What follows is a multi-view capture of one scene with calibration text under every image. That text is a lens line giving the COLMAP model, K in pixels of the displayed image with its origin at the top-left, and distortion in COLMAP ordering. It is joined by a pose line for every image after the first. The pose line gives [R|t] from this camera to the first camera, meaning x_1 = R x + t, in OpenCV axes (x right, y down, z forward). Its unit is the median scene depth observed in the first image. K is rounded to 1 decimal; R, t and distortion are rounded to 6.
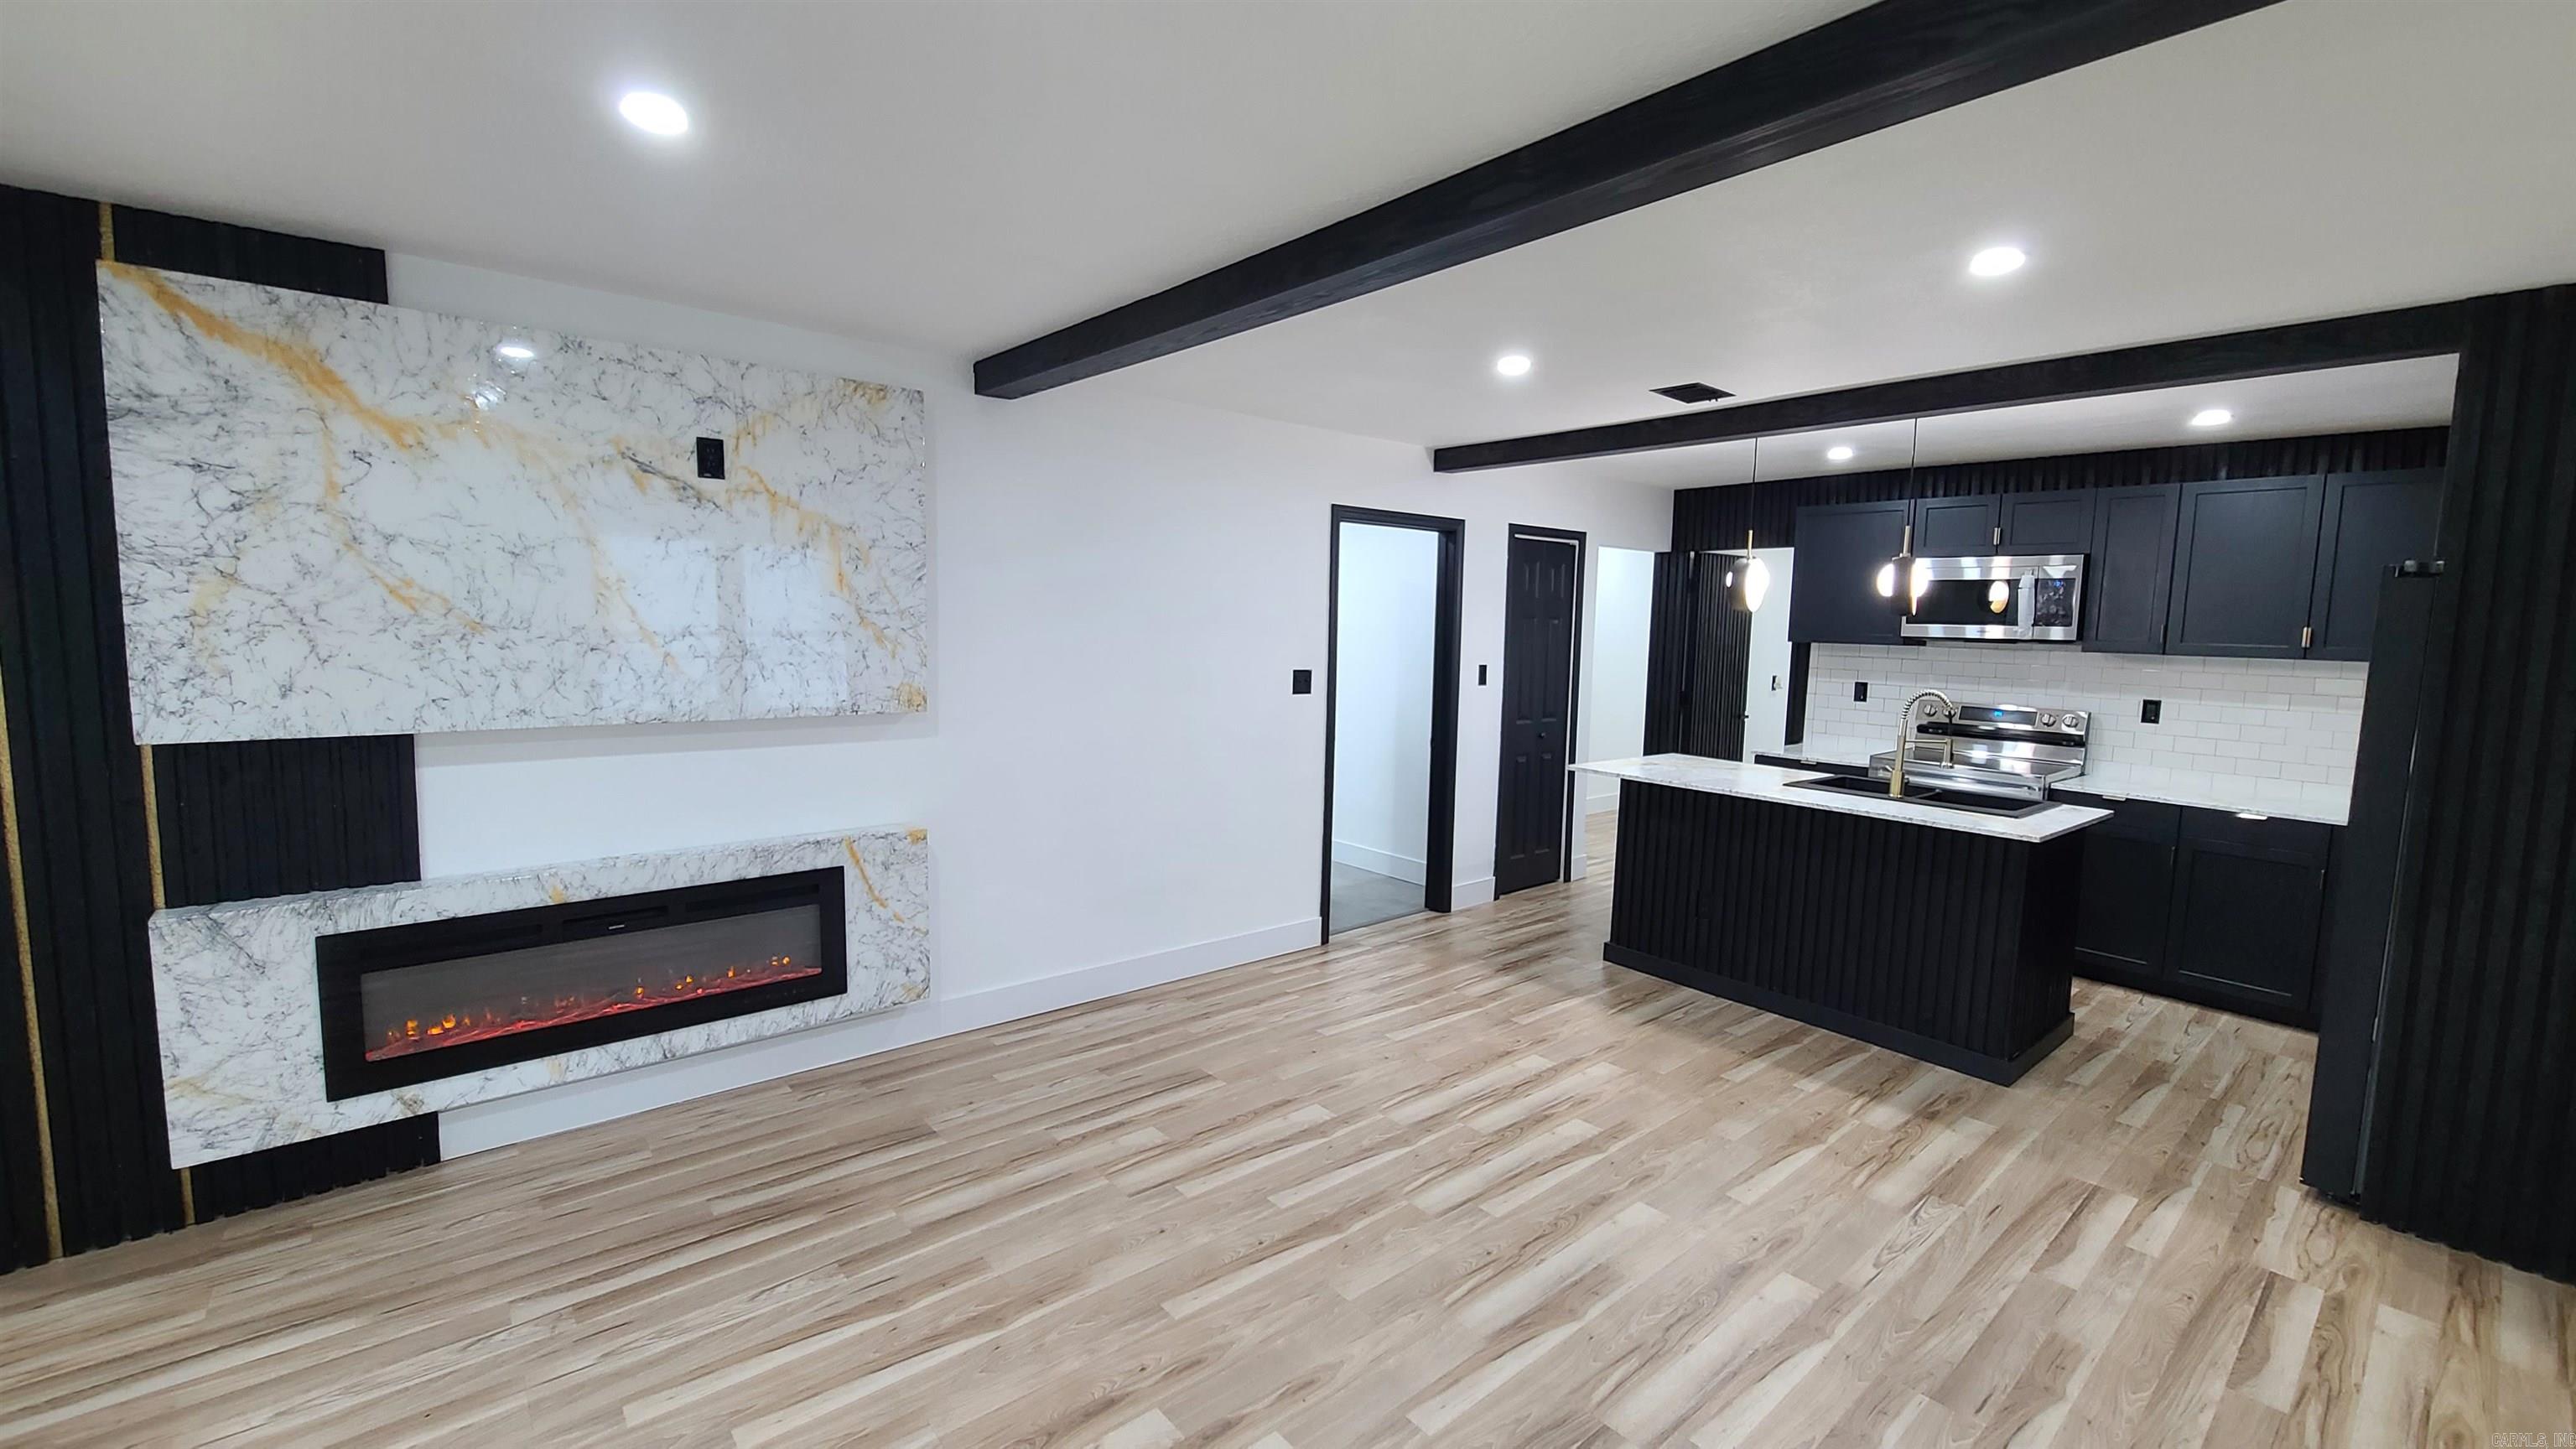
lens RADIAL K [[1044.9, 0, 1295.8], [0, 1044.9, 723.2], [0, 0, 1]] dist [0.006033, -0.004368]
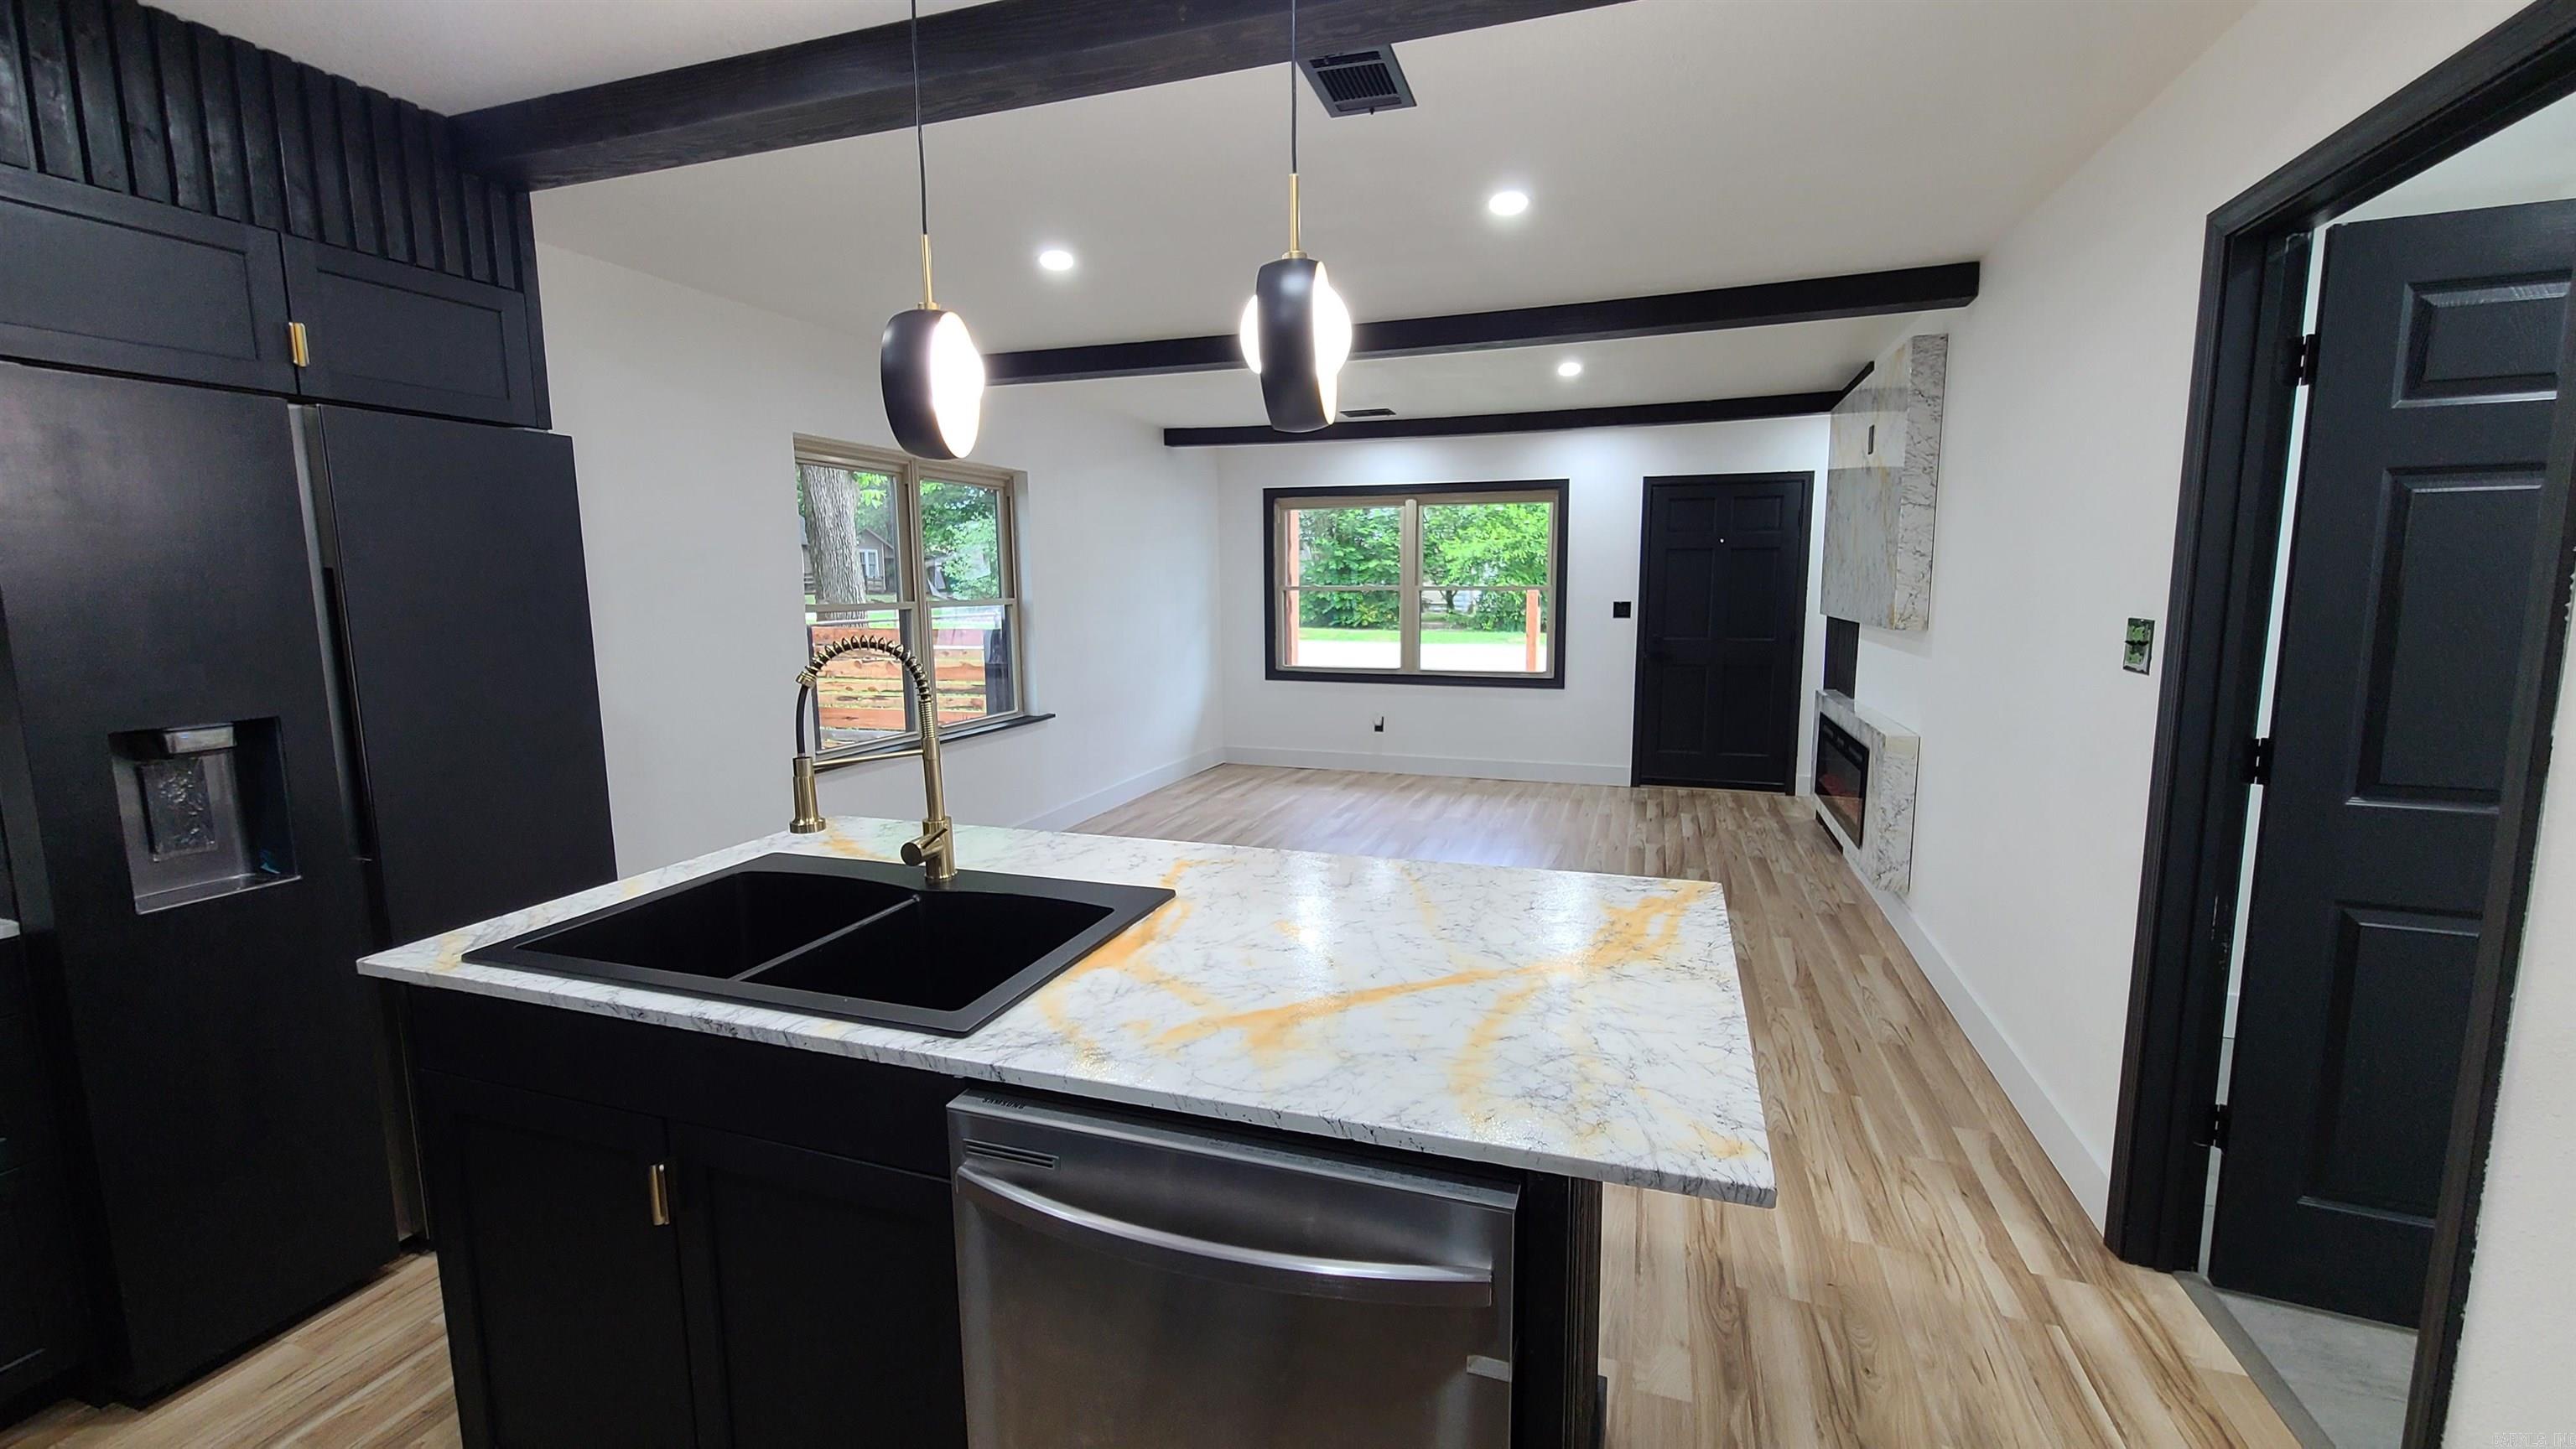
lens RADIAL K [[1044.9, 0, 1295.0], [0, 1044.9, 721.0], [0, 0, 1]] dist [0.006033, -0.004368]
pose [[-0.861192, 0.051852, -0.505628, 0.573411], [-0.062662, 0.976363, 0.206853, -0.081253], [0.504403, 0.209824, -0.837587, 1.232962]]
